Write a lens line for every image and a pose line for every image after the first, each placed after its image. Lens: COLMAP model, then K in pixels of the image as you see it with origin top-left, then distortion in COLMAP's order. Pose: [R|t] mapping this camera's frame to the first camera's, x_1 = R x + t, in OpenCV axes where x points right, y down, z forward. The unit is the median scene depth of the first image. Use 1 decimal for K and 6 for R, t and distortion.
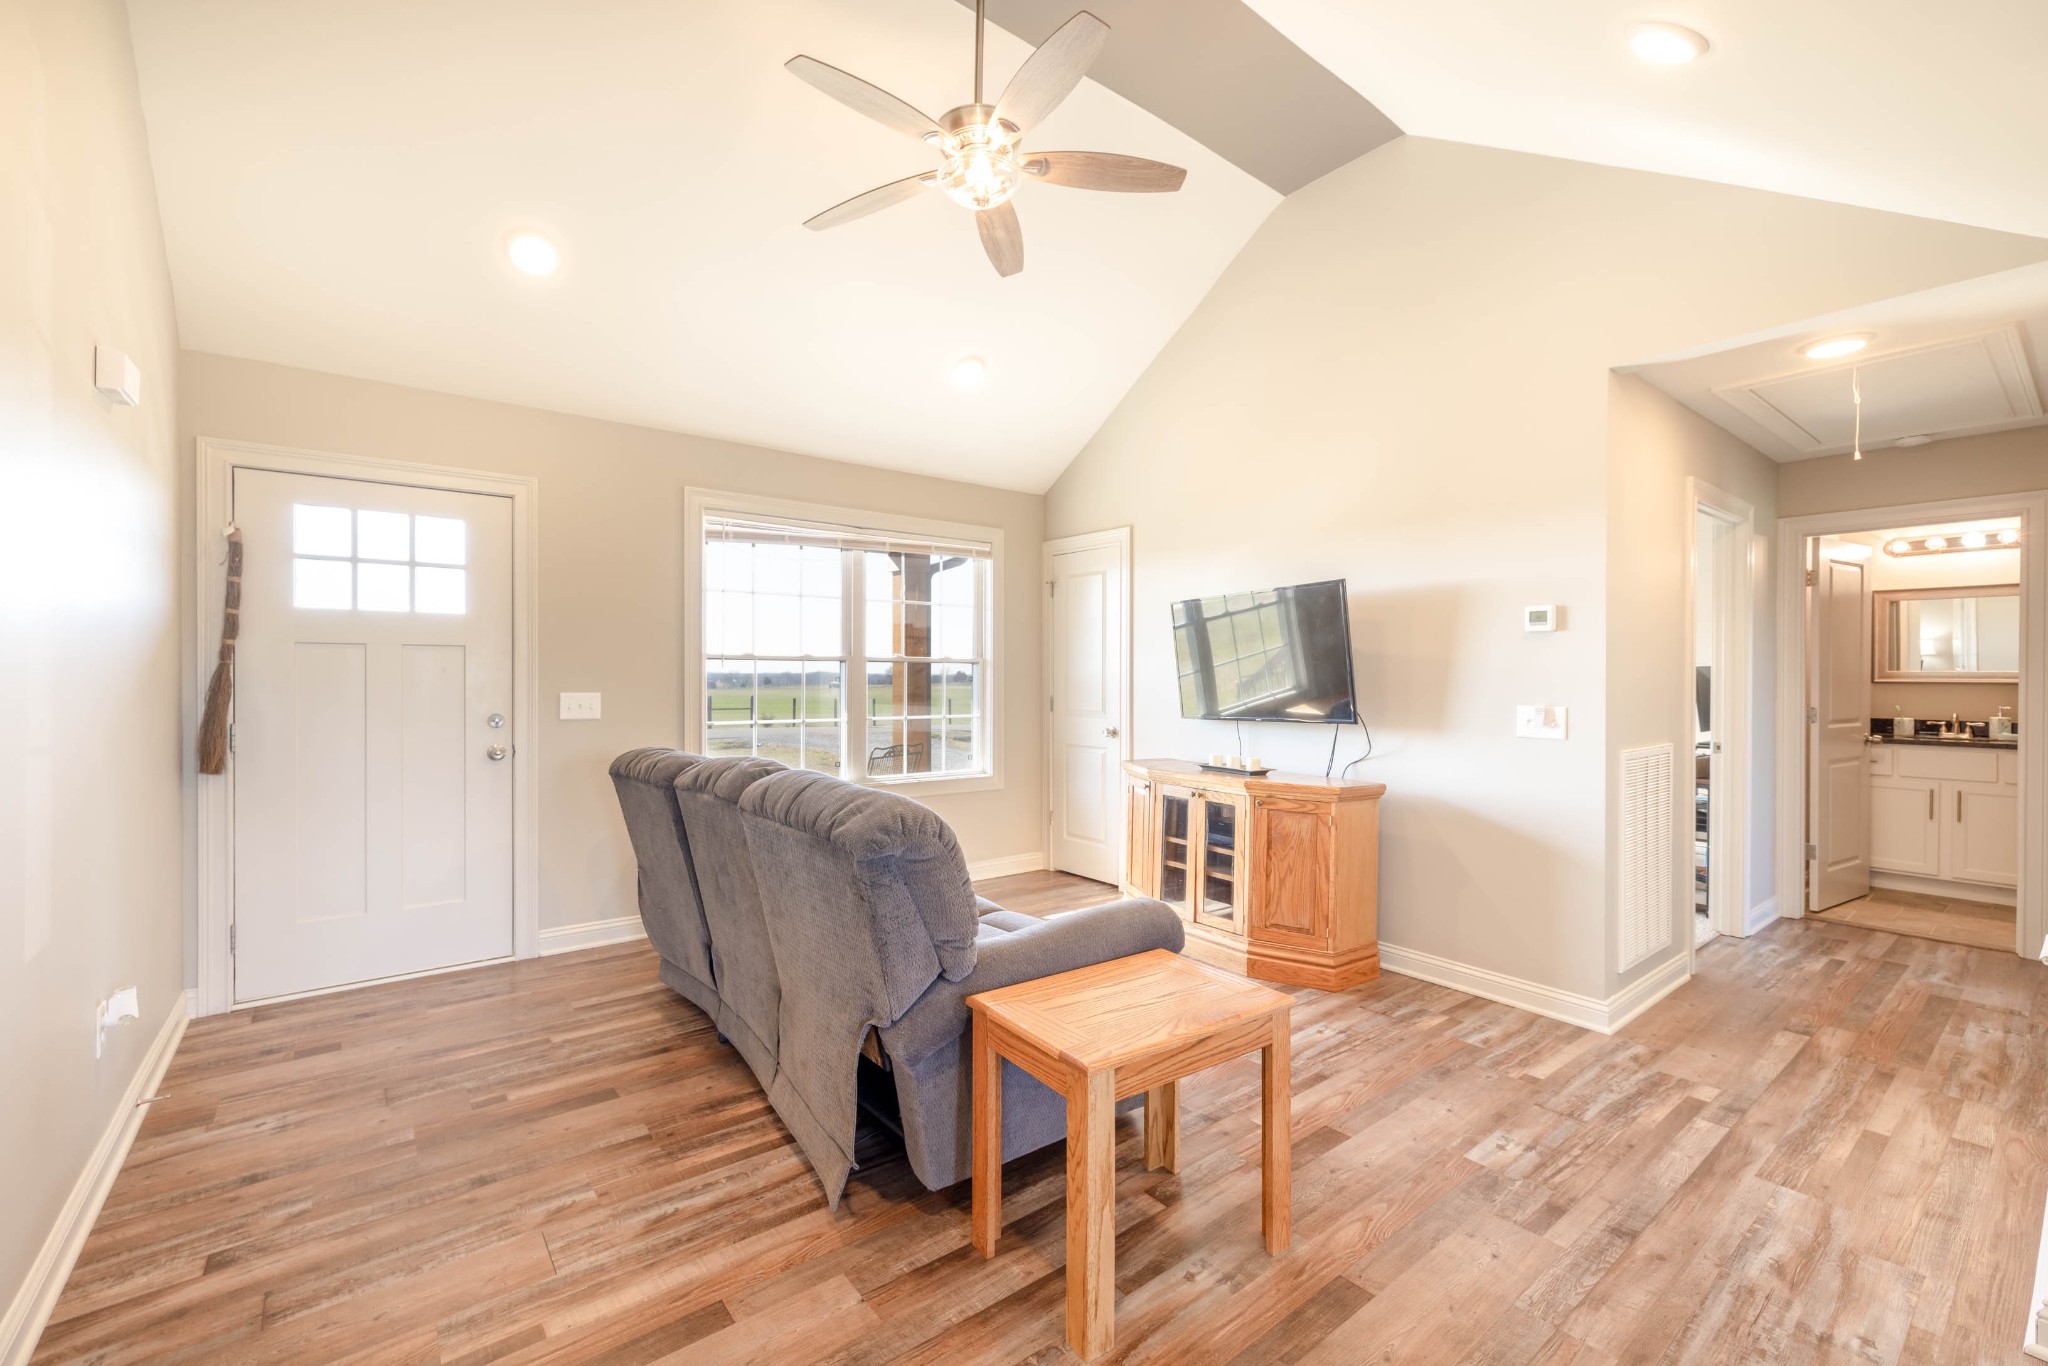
lens RADIAL K [[851.8, 0, 1006.7], [0, 851.8, 683.0], [0, 0, 1]] dist [0.002188, 0.000091]
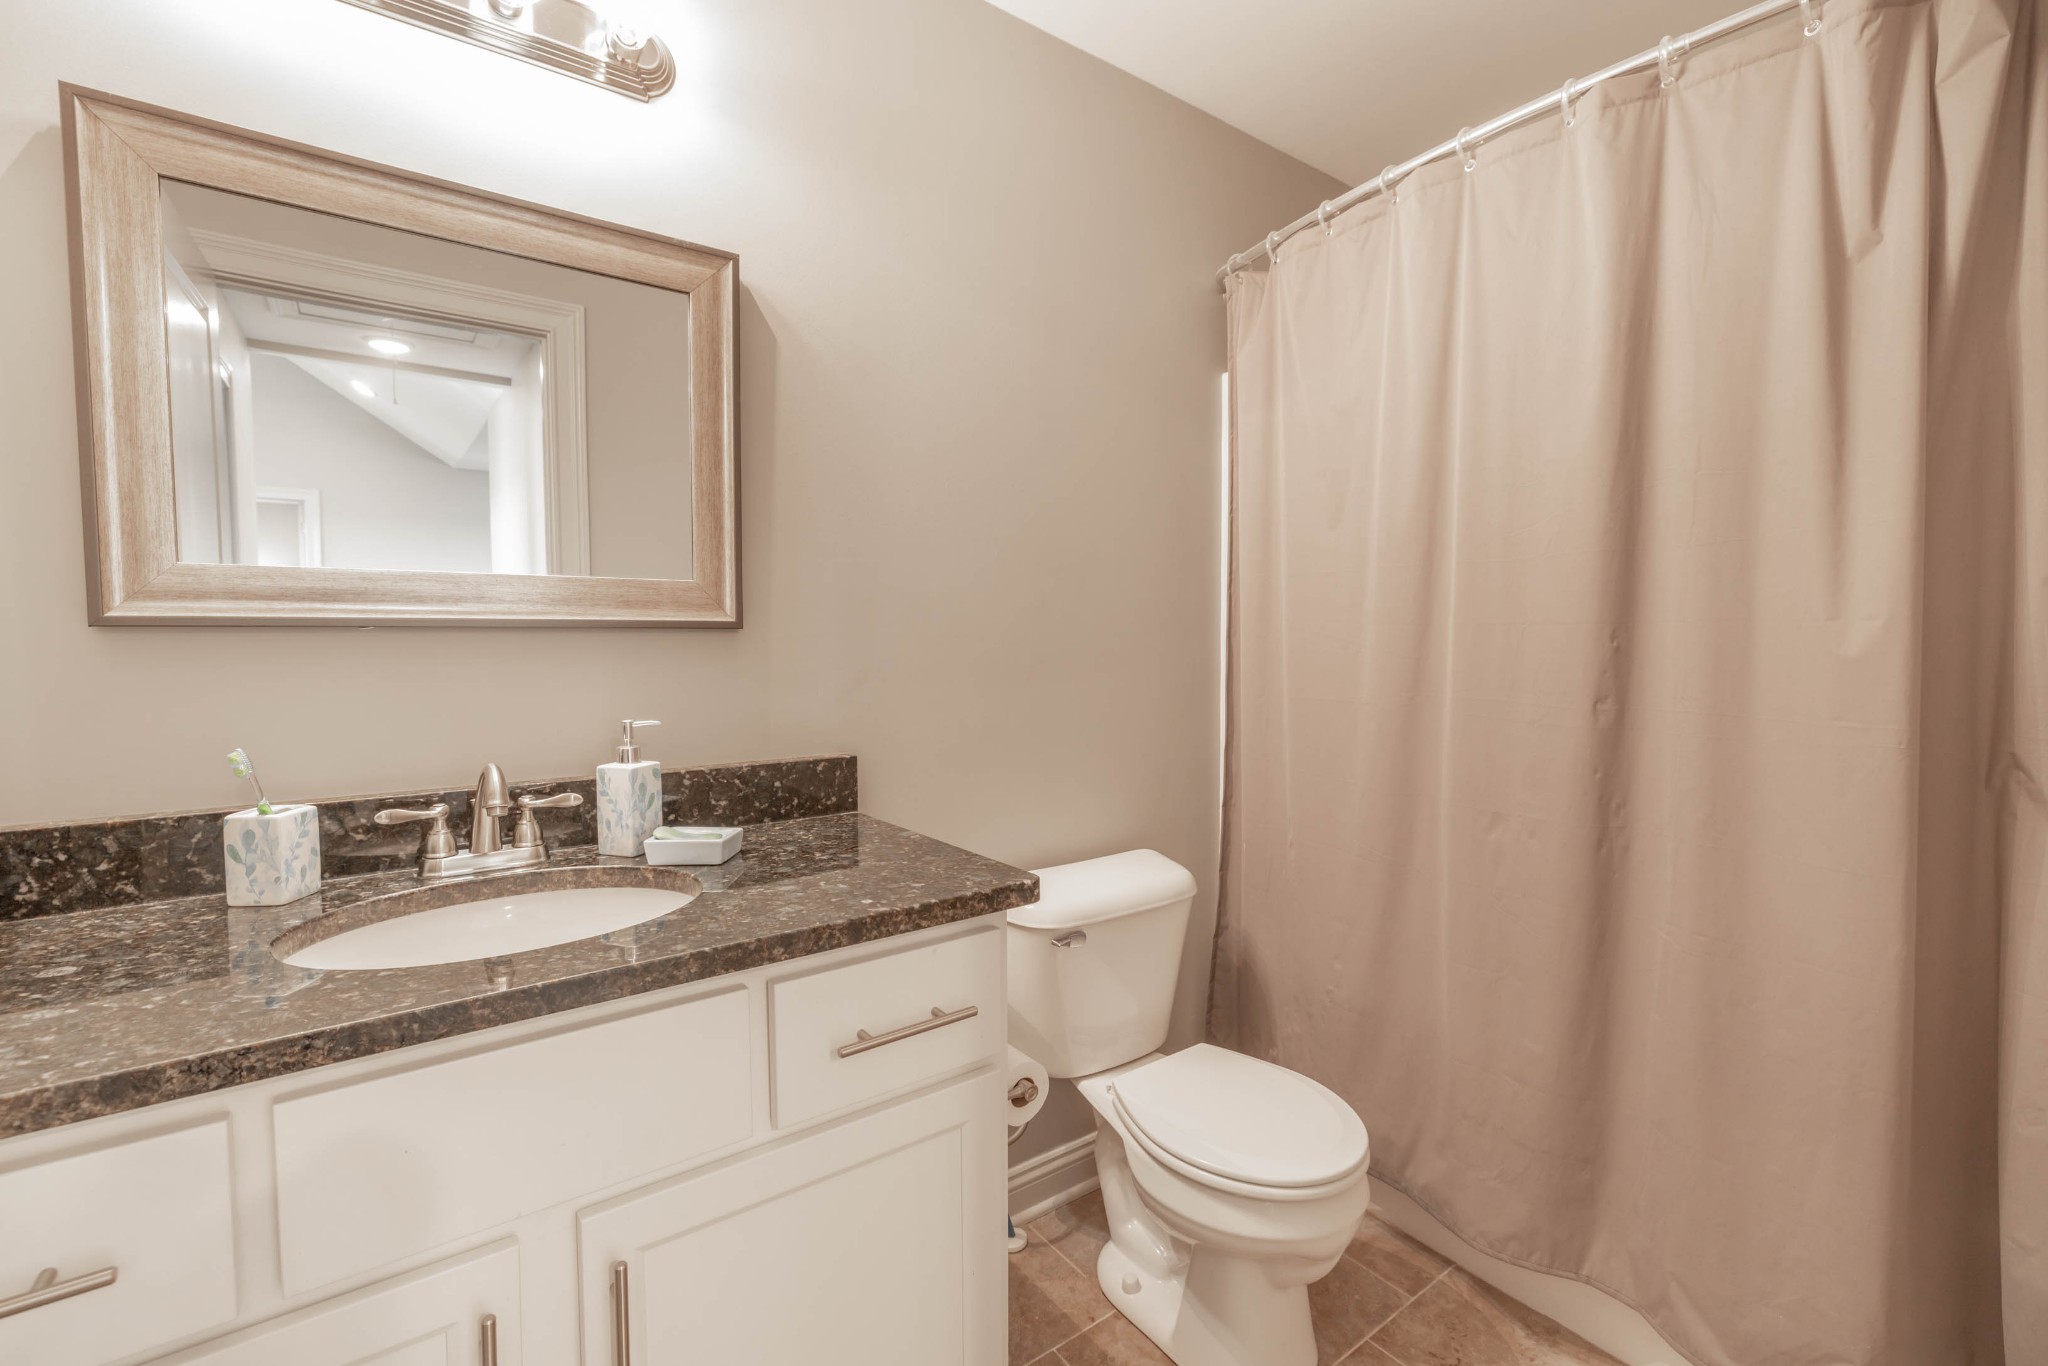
lens RADIAL K [[861.2, 0, 1022.7], [0, 861.2, 677.3], [0, 0, 1]] dist [-0.000749, 0.000681]
pose [[0.029902, -0.043365, 0.998612, 1.353858], [0.014672, 0.998970, 0.042941, 0.010381], [-0.999445, 0.013368, 0.030508, 1.293248]]
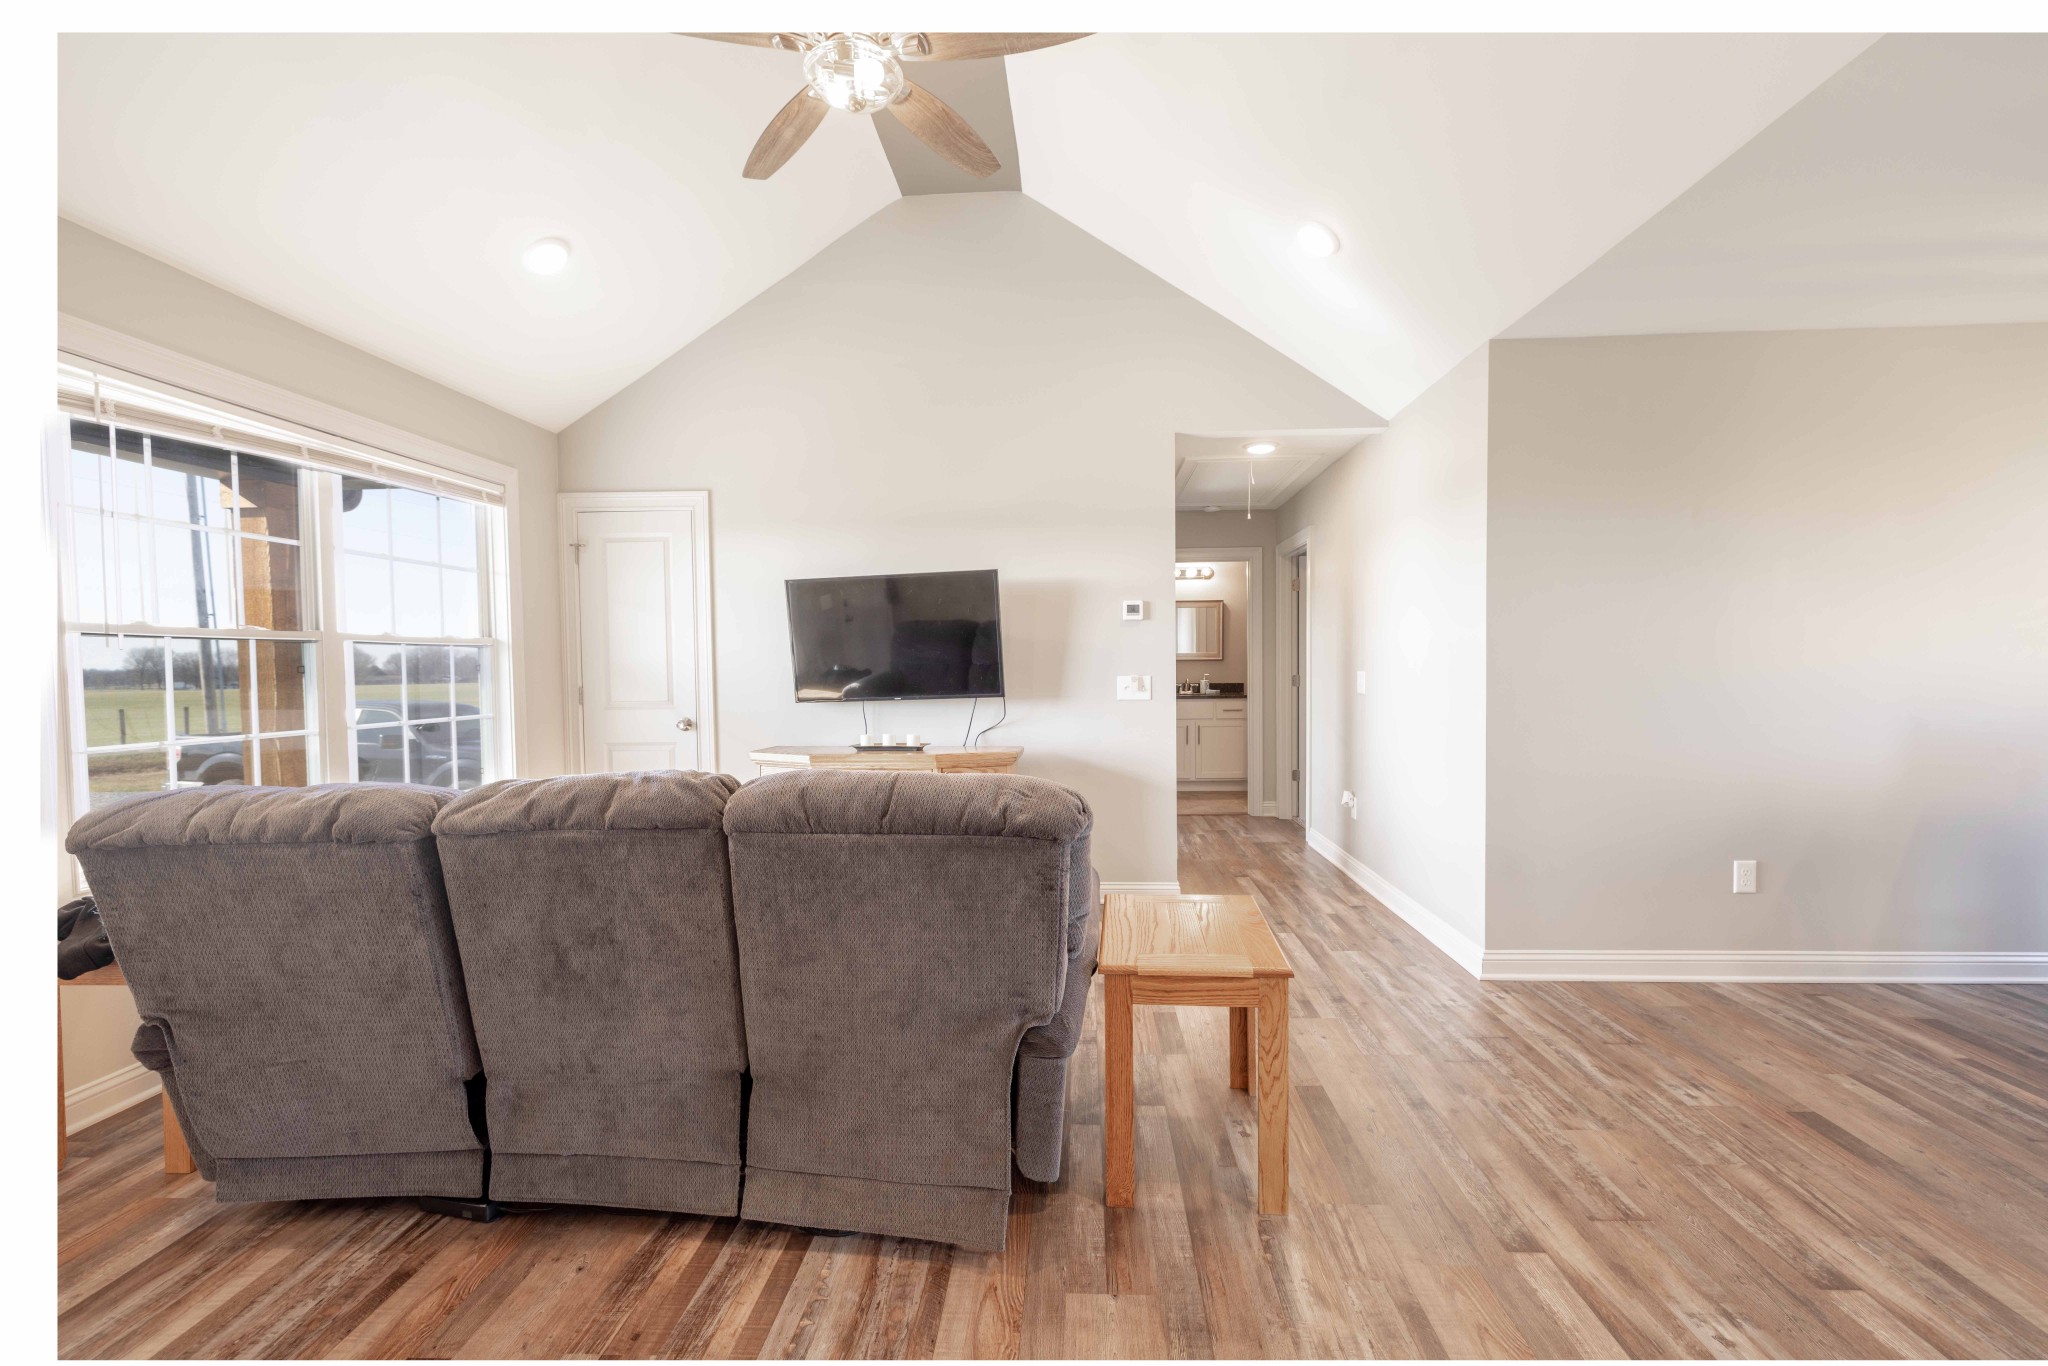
lens RADIAL K [[865.1, 0, 1035.0], [0, 865.1, 693.7], [0, 0, 1]] dist [0.002697, 0.000003]
pose [[0.643677, -0.036952, 0.764405, -0.508841], [0.019766, 0.999303, 0.031662, 0.008824], [-0.765042, -0.005271, 0.643958, 0.240397]]
